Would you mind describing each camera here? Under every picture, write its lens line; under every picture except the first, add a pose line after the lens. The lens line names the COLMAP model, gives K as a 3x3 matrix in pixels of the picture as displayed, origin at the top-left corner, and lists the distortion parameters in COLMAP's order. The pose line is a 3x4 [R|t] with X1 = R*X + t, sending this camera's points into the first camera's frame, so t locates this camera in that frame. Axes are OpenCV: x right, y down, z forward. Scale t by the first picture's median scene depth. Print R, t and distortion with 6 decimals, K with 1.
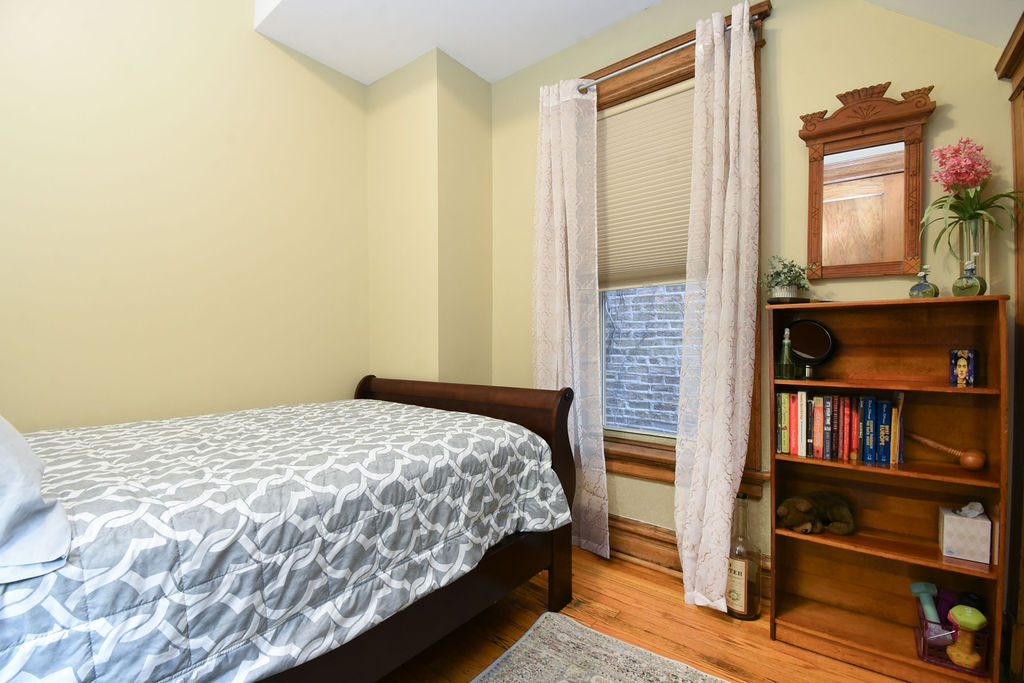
lens RADIAL K [[446.7, 0, 510.9], [0, 446.7, 345.4], [0, 0, 1]] dist [0.019962, -0.026764]
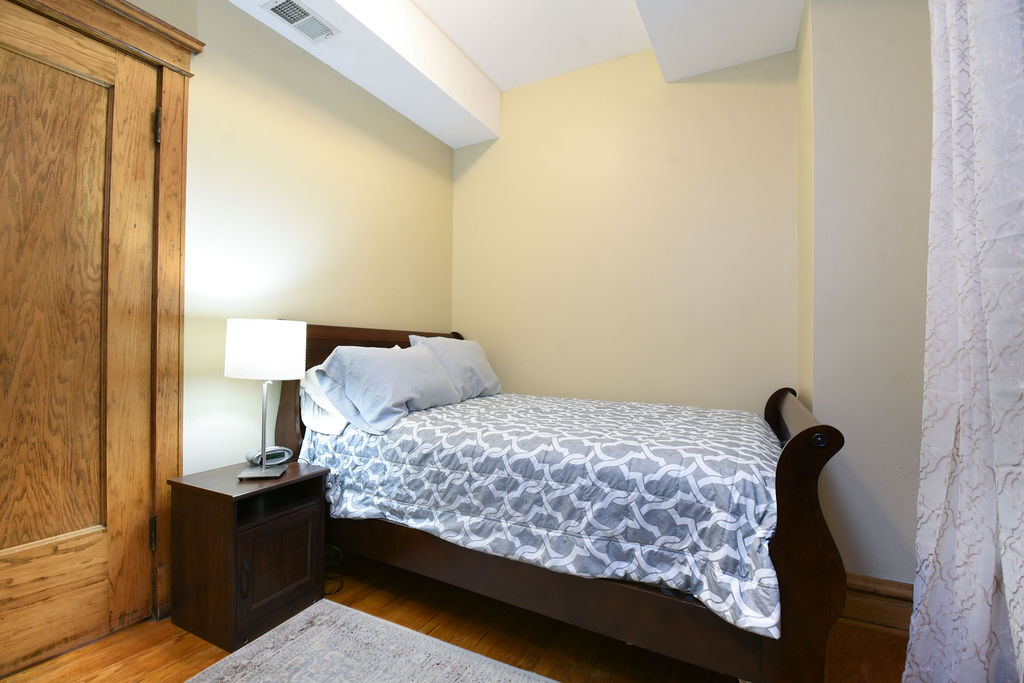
lens RADIAL K [[446.7, 0, 510.9], [0, 446.7, 345.4], [0, 0, 1]] dist [0.019962, -0.026764]
pose [[0.179053, -0.001617, -0.983838, 1.017505], [-0.015830, 0.999864, -0.004525, -0.001372], [0.983712, 0.016385, 0.179003, 0.787278]]
